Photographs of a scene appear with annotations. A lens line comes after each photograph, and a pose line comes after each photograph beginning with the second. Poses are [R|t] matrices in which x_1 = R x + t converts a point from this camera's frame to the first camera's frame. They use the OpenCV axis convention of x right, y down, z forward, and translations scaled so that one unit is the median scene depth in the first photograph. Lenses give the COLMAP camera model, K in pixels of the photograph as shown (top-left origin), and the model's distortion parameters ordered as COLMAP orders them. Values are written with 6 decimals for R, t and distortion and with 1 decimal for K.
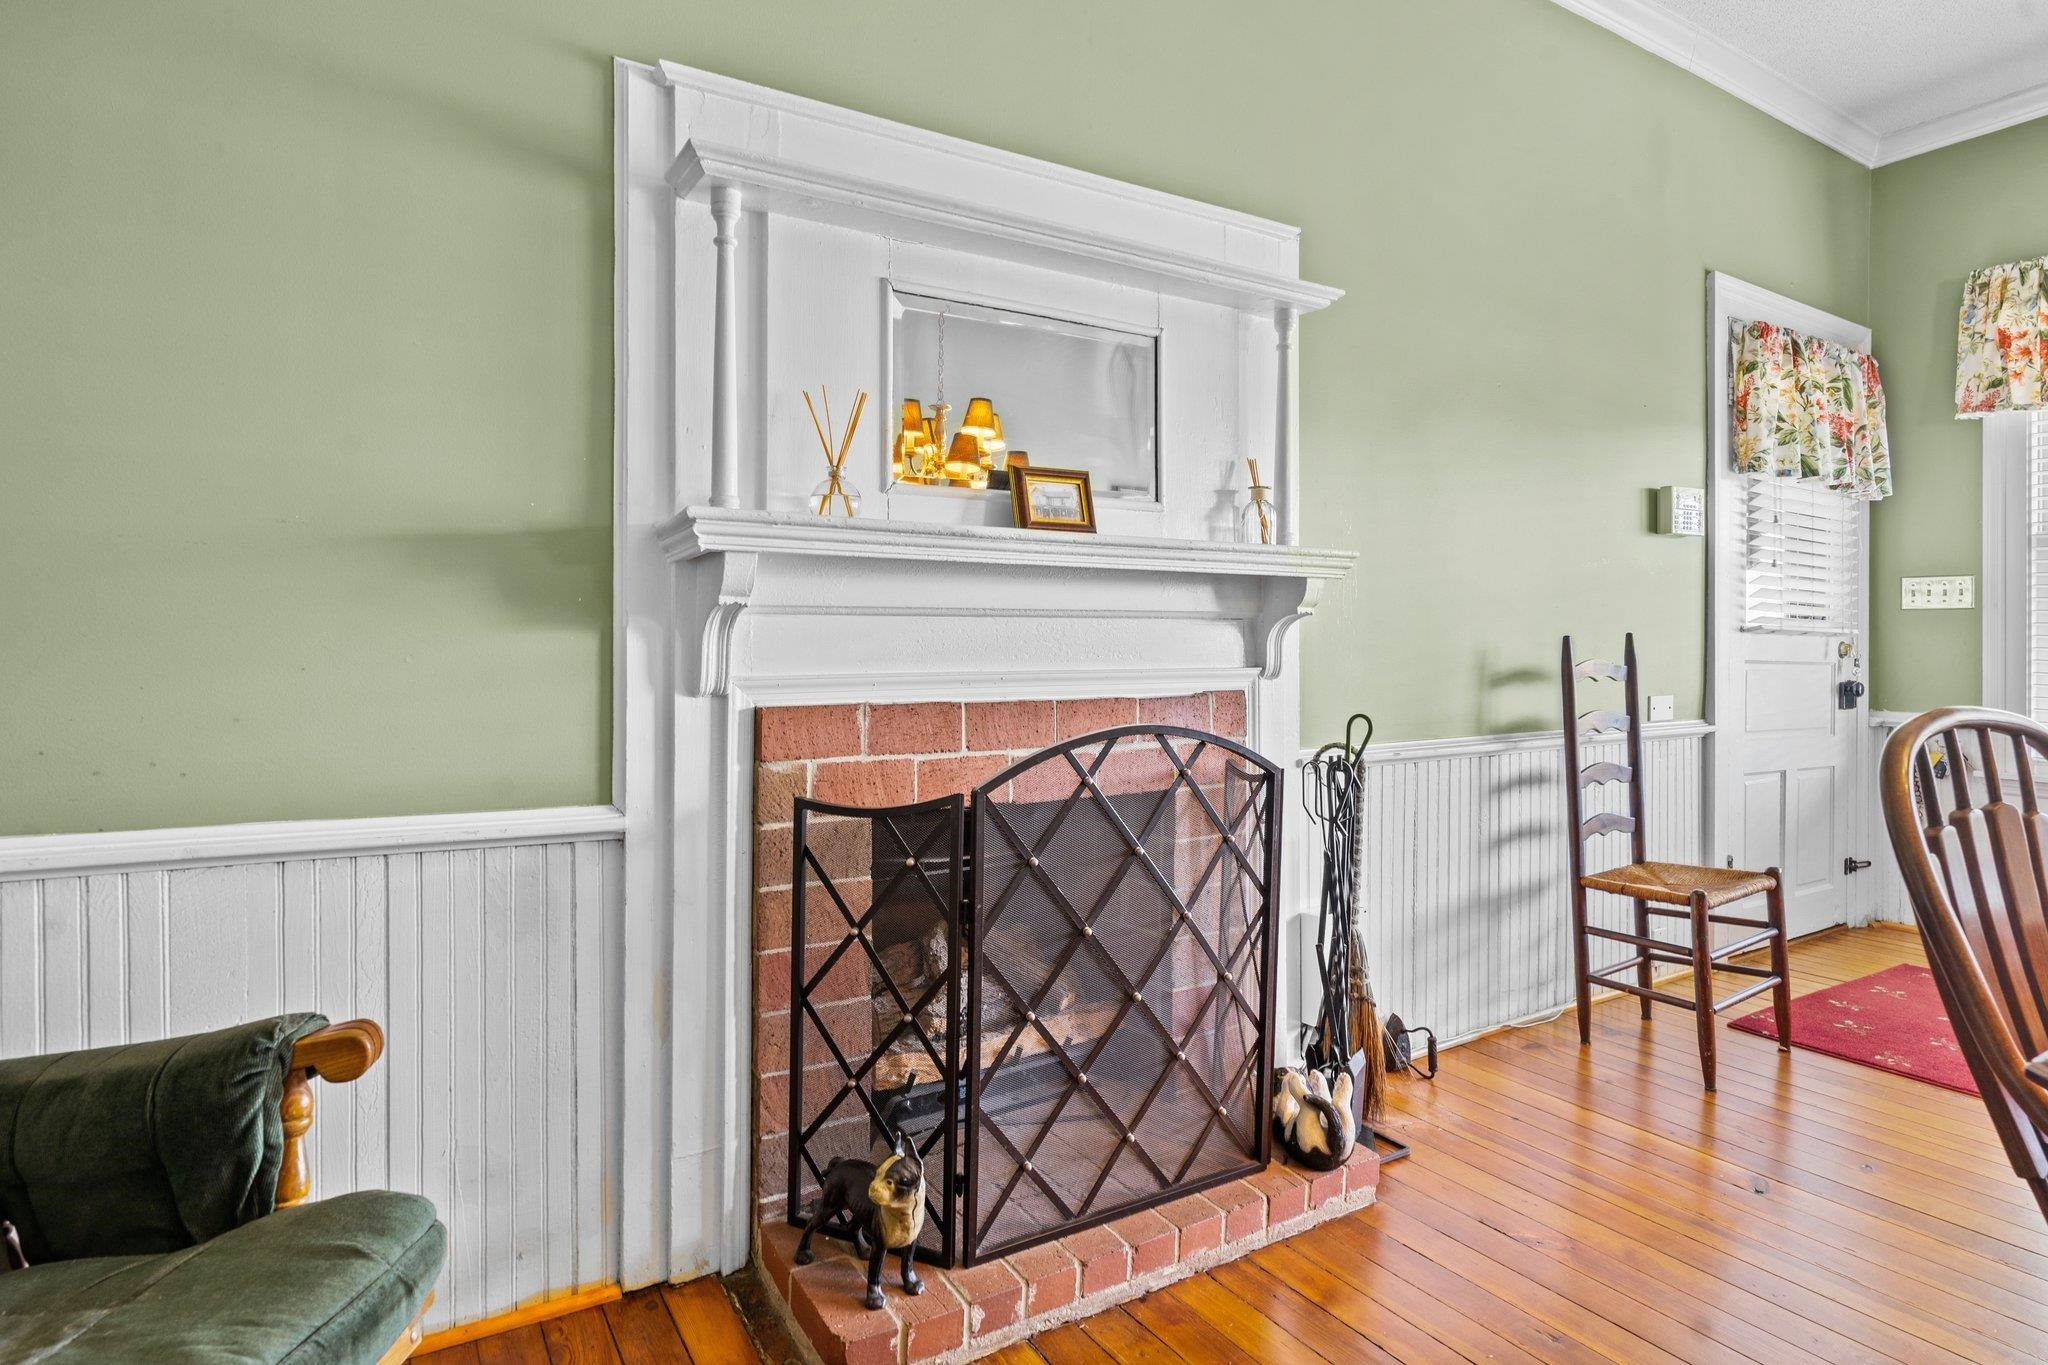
lens RADIAL K [[1084.4, 0, 1021.9], [0, 1084.4, 635.4], [0, 0, 1]] dist [-0.001431, 0.000298]
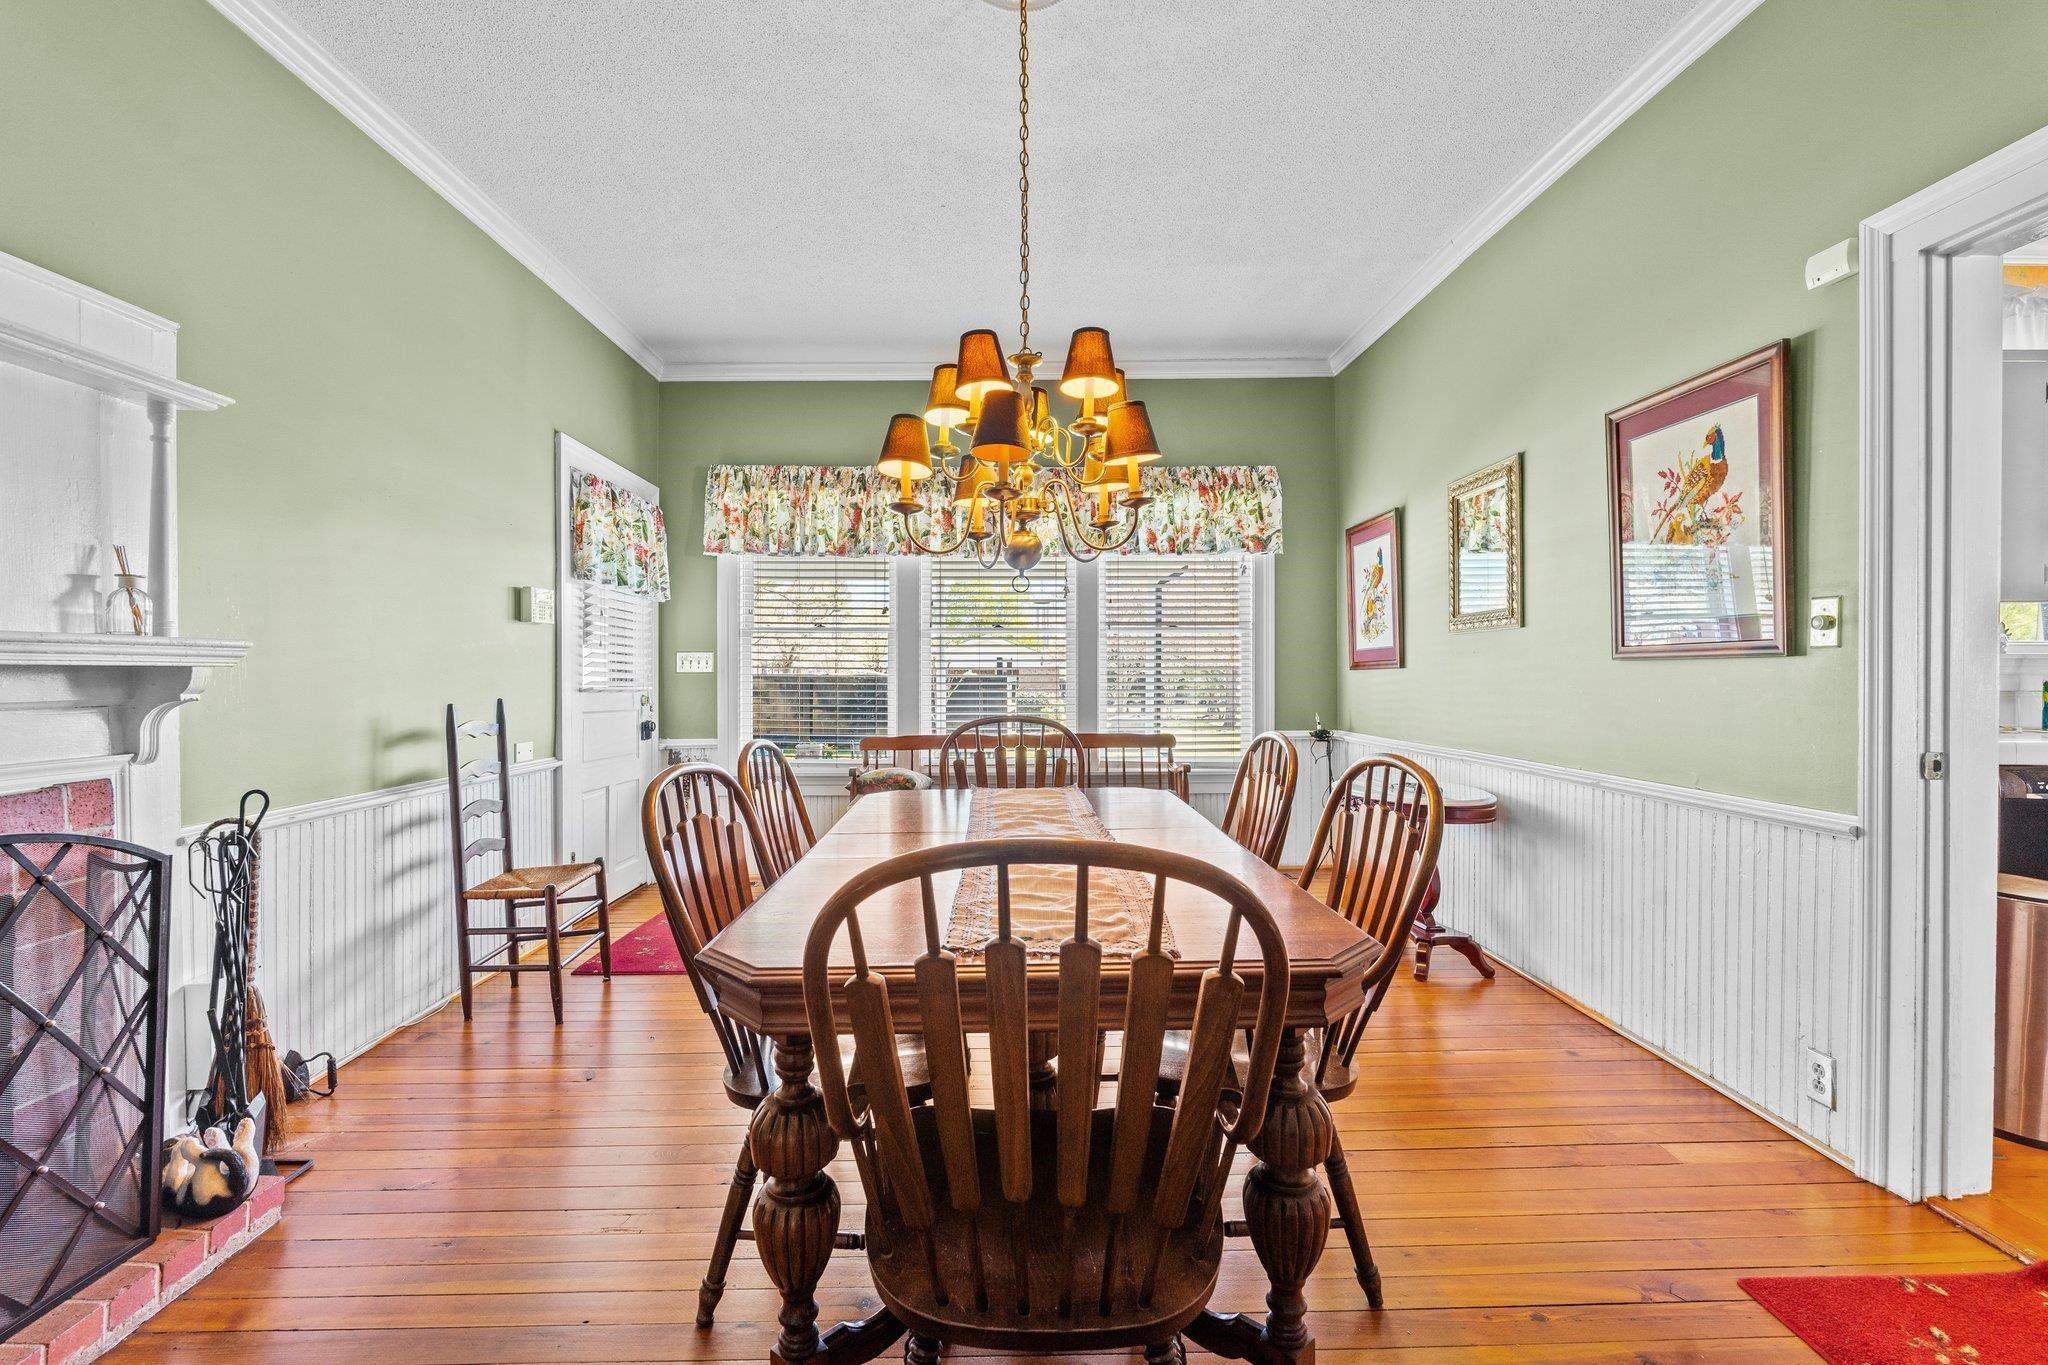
lens RADIAL K [[904.4, 0, 1017.3], [0, 904.4, 671.5], [0, 0, 1]] dist [-0.007216, -0.000637]
pose [[0.515356, -0.006133, 0.856954, -0.063437], [0.002655, 0.999981, 0.005560, -0.045270], [-0.856972, -0.000590, 0.515362, -0.120059]]
